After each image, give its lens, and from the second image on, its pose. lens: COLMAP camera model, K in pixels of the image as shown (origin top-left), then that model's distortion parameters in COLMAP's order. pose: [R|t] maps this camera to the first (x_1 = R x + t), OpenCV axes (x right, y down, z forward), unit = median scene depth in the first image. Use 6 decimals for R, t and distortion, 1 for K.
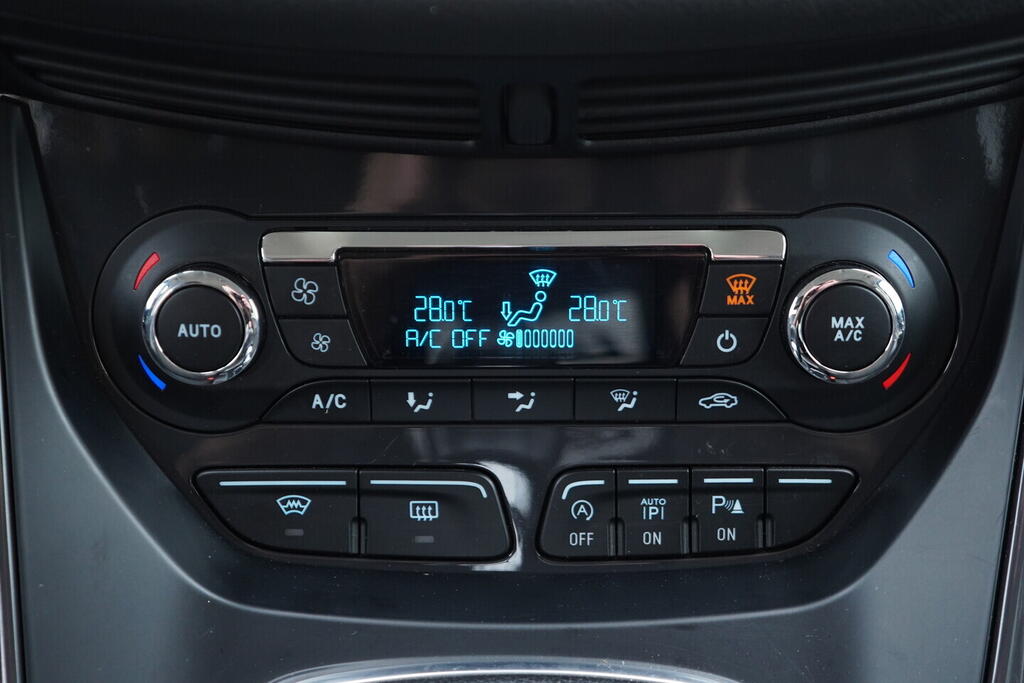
lens RADIAL K [[1057.5, 0, 519.1], [0, 1057.5, 333.1], [0, 0, 1]] dist [0.009448, 0.000000]
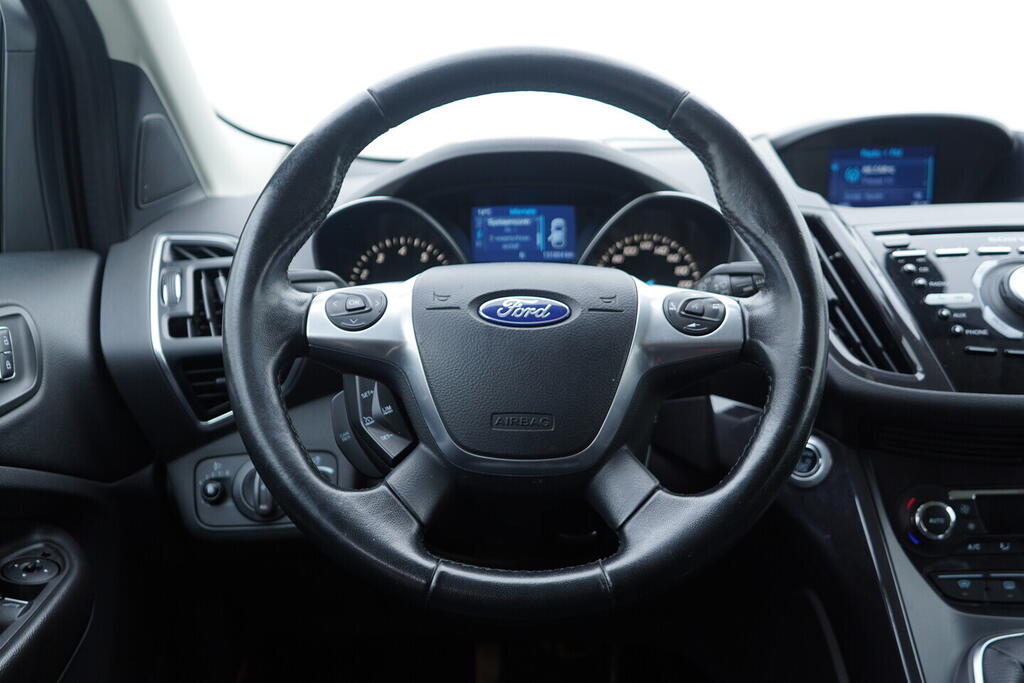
lens RADIAL K [[1057.5, 0, 515.2], [0, 1057.5, 332.7], [0, 0, 1]] dist [0.009448, 0.000000]
pose [[0.999924, -0.012331, -0.000508, -1.476222], [0.011397, 0.938470, -0.345173, 0.518584], [0.004733, 0.345141, 0.938539, -2.045226]]
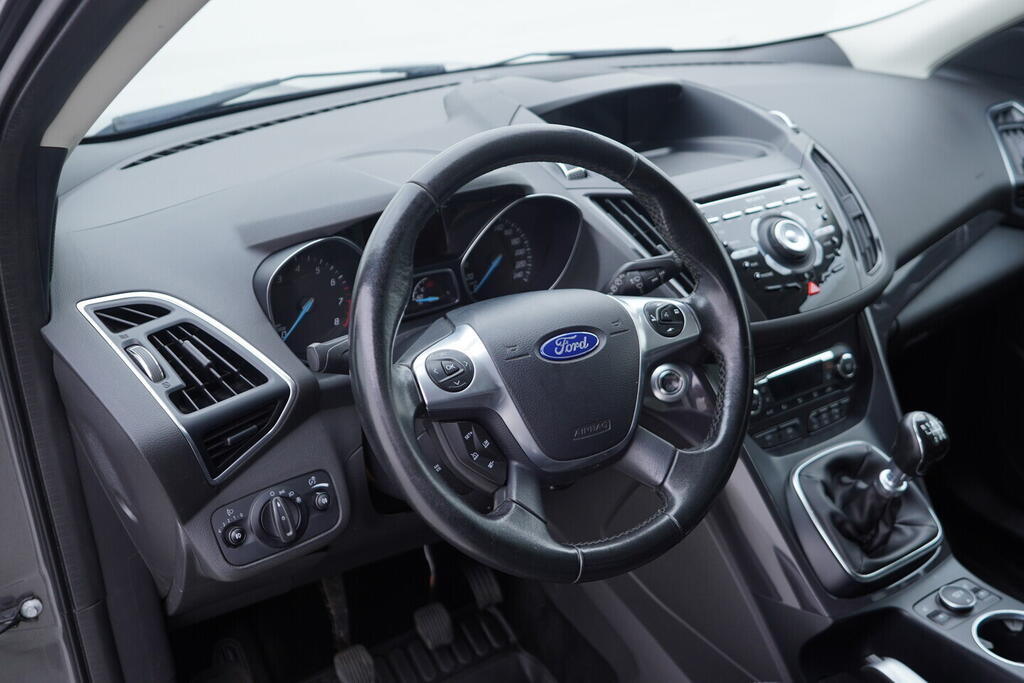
lens RADIAL K [[1057.5, 0, 518.5], [0, 1057.5, 340.1], [0, 0, 1]] dist [0.009448, 0.000000]
pose [[0.828883, -0.237717, 0.506402, -3.315663], [0.308495, 0.949376, -0.059288, -0.293769], [-0.466672, 0.205365, 0.860257, -2.481597]]
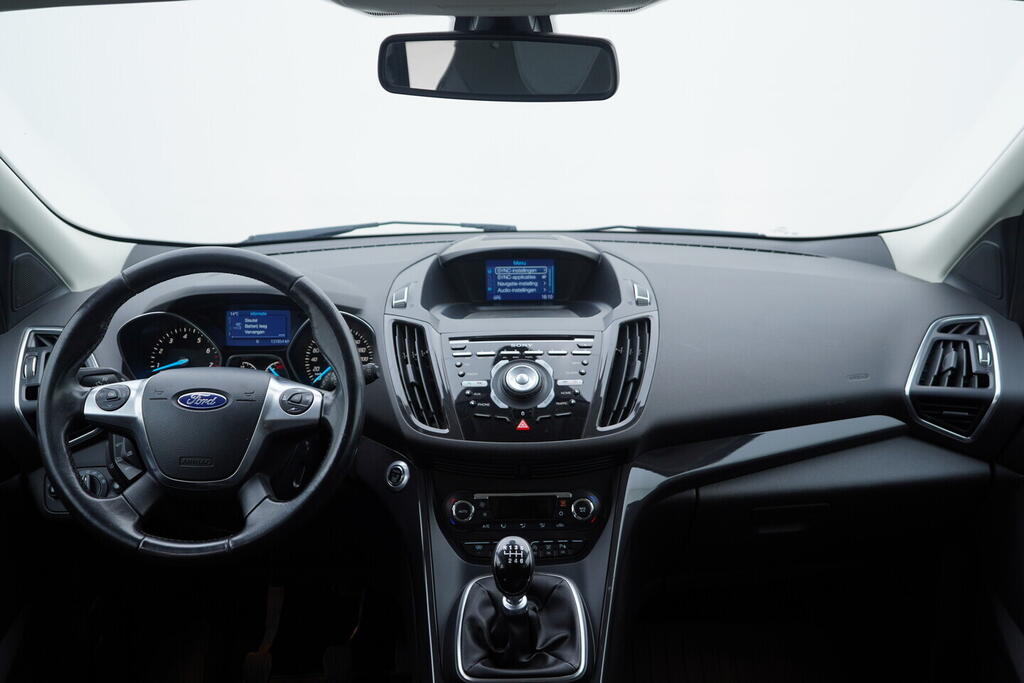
lens RADIAL K [[1057.5, 0, 511.2], [0, 1057.5, 344.9], [0, 0, 1]] dist [0.009448, 0.000000]
pose [[0.999920, -0.007318, 0.010362, -0.103102], [0.010080, 0.954277, -0.298754, 0.777157], [-0.007702, 0.298834, 0.954274, -4.283088]]
